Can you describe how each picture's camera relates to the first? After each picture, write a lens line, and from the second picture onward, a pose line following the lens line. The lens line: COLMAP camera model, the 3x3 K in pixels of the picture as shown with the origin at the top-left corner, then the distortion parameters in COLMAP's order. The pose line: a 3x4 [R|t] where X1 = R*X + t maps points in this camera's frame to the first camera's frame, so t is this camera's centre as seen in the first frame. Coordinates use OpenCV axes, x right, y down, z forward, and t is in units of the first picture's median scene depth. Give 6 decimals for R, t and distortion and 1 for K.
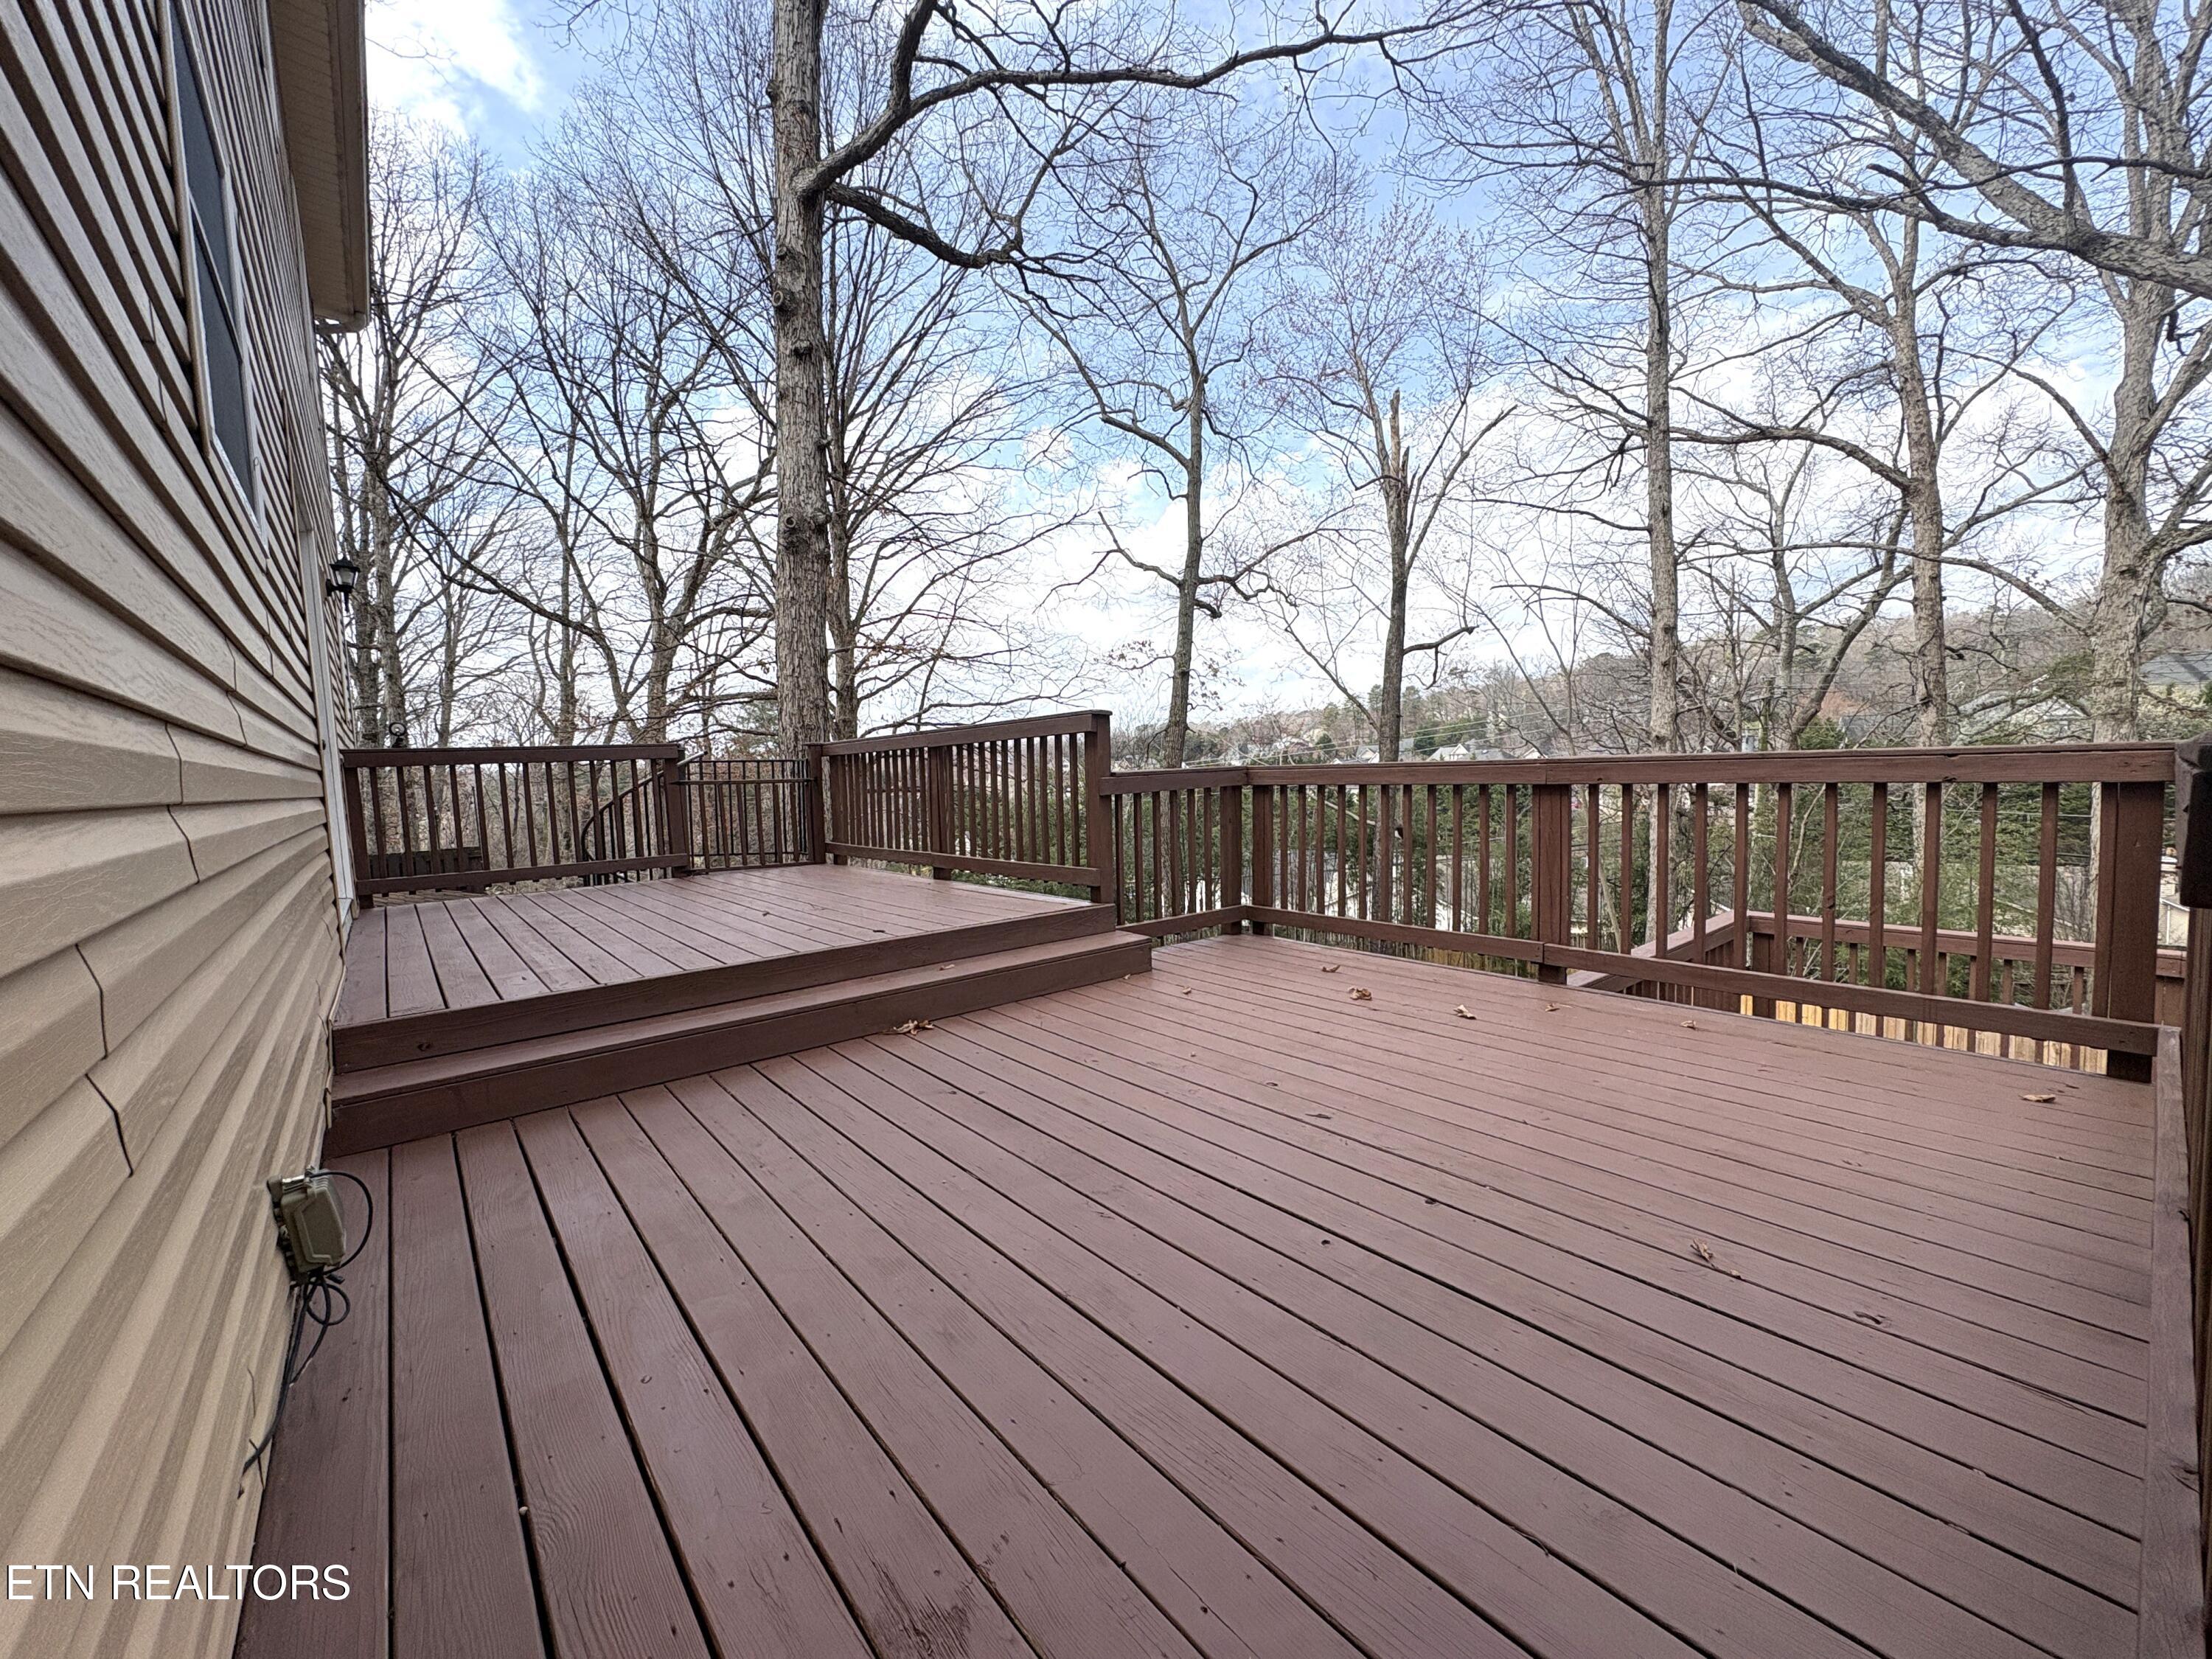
lens RADIAL K [[876.0, 0, 1098.0], [0, 876.0, 831.3], [0, 0, 1]] dist [0.000367, 0.000944]
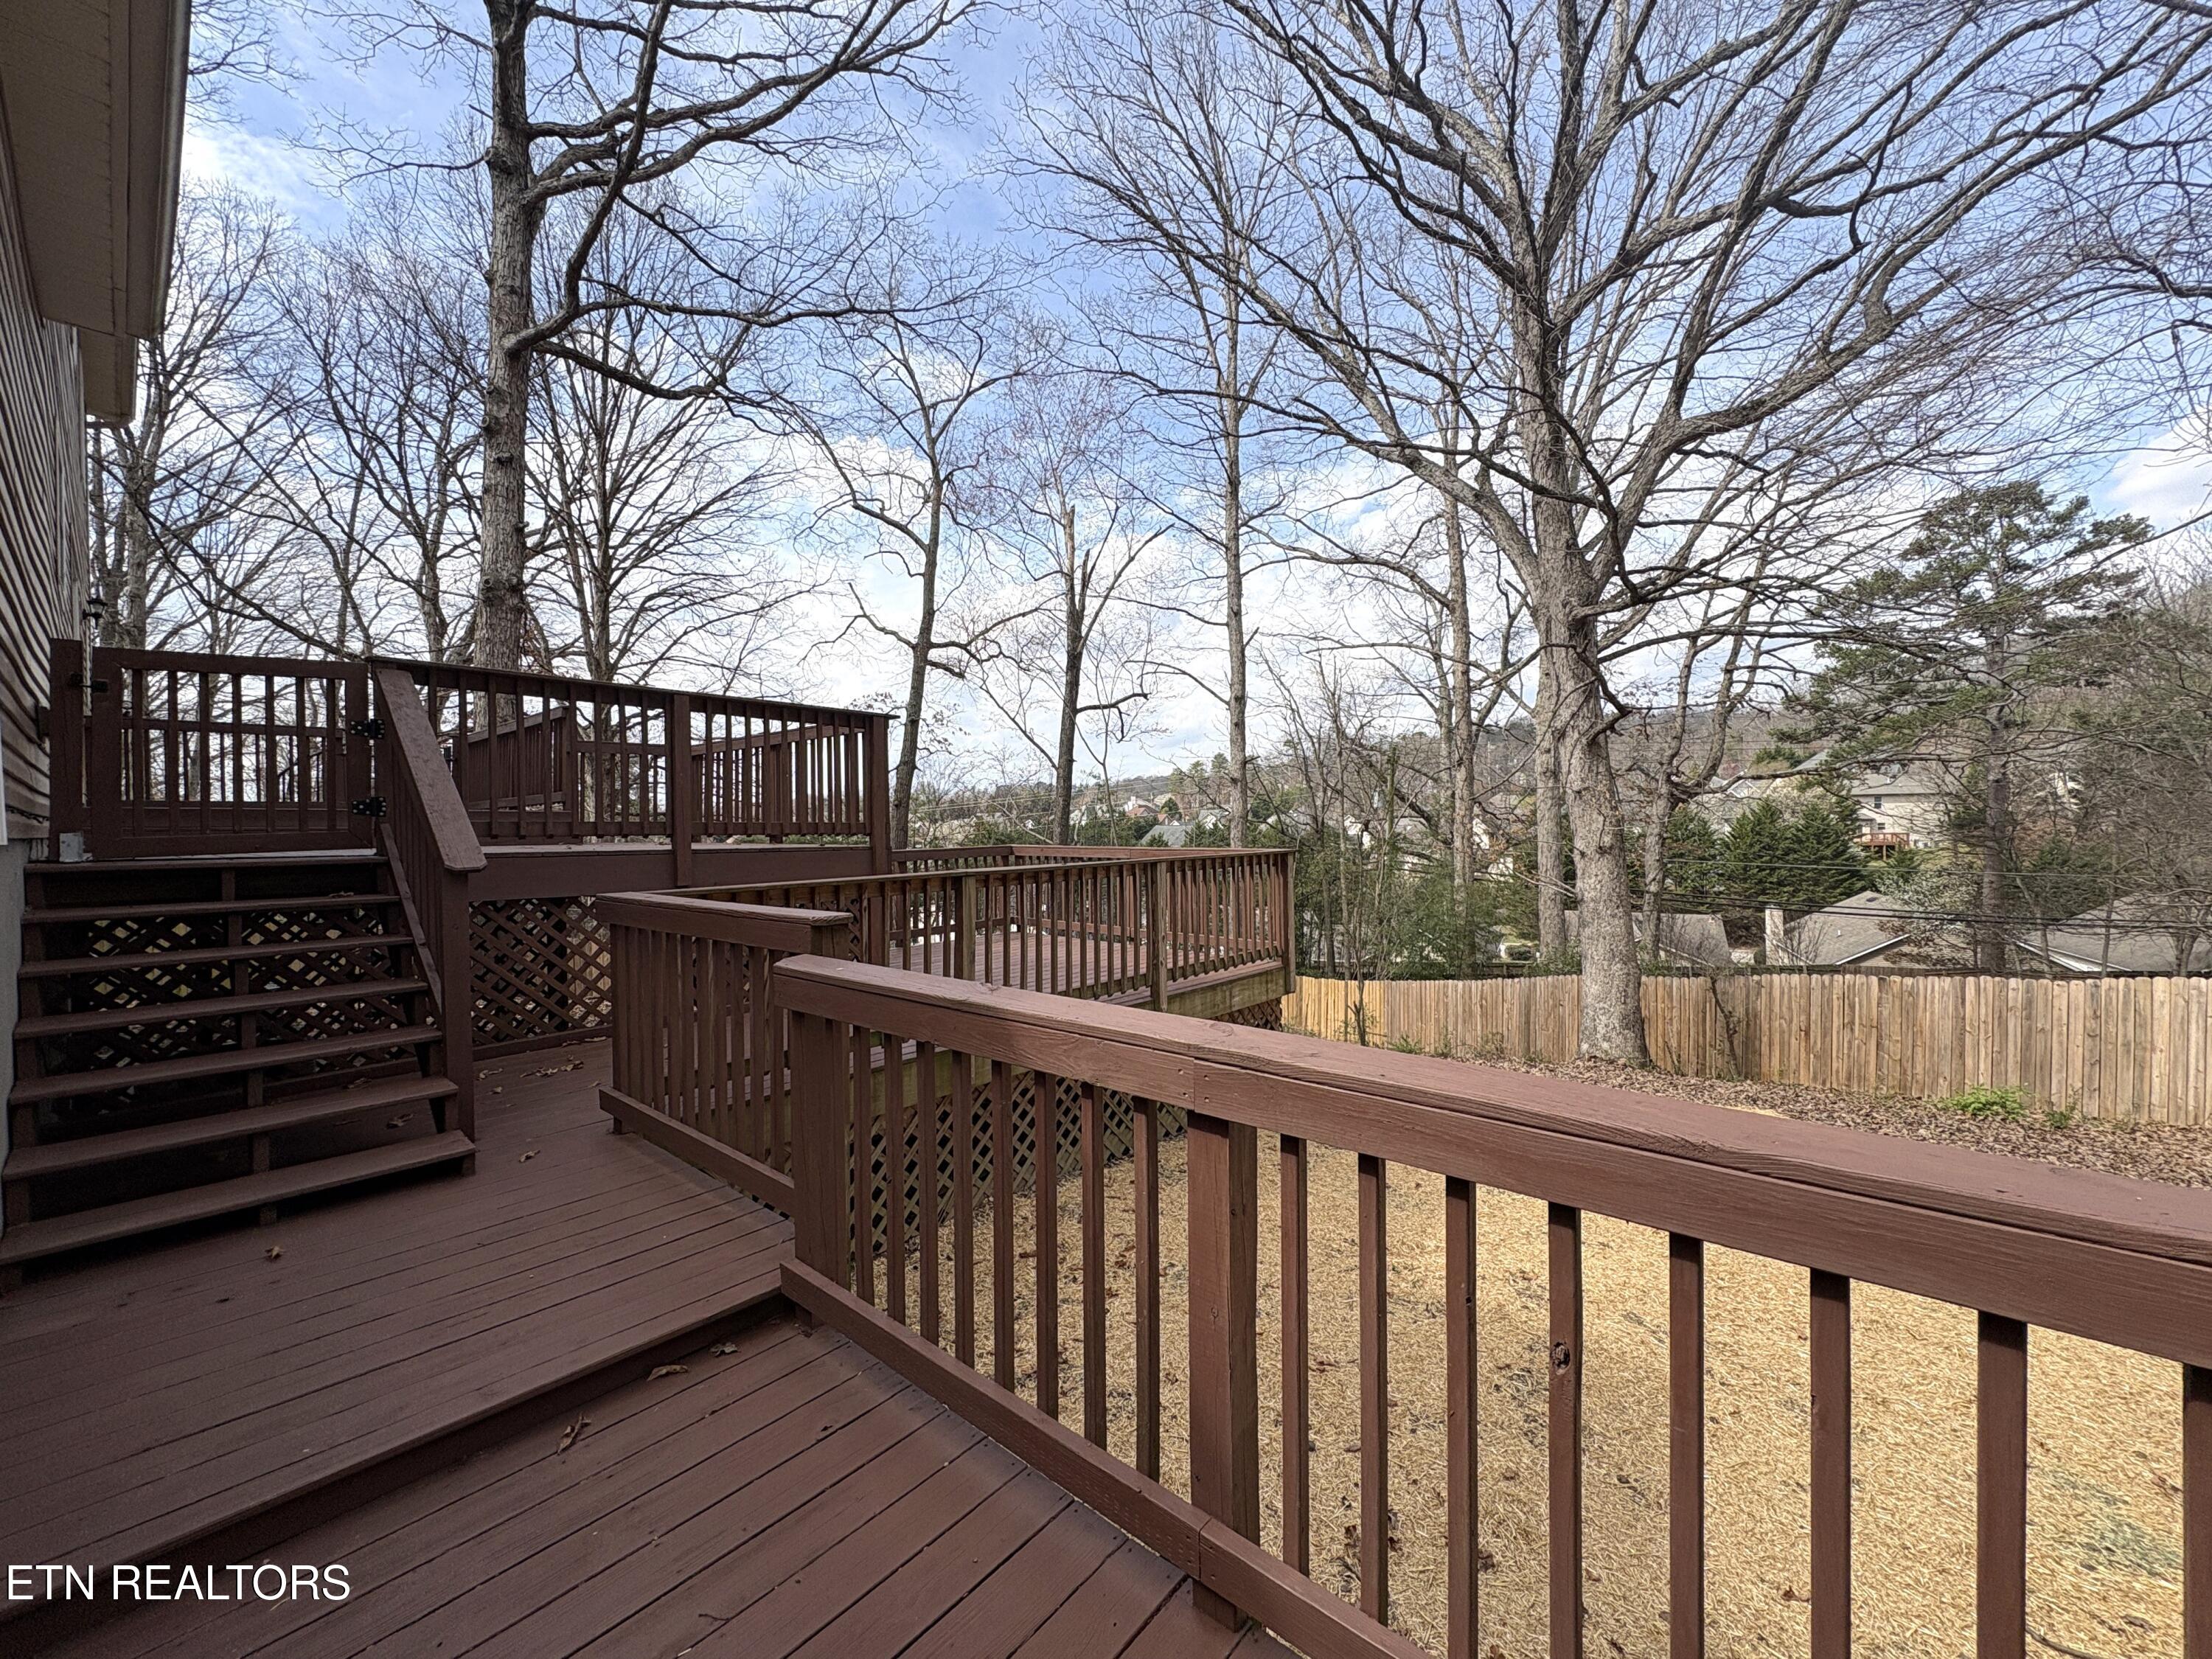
lens RADIAL K [[876.0, 0, 1104.5], [0, 876.0, 829.8], [0, 0, 1]] dist [0.000367, 0.000944]
pose [[0.987564, 0.020340, 0.155896, 0.159328], [-0.009561, 0.997530, -0.069588, 0.042287], [-0.156926, 0.067232, 0.985319, -0.181737]]
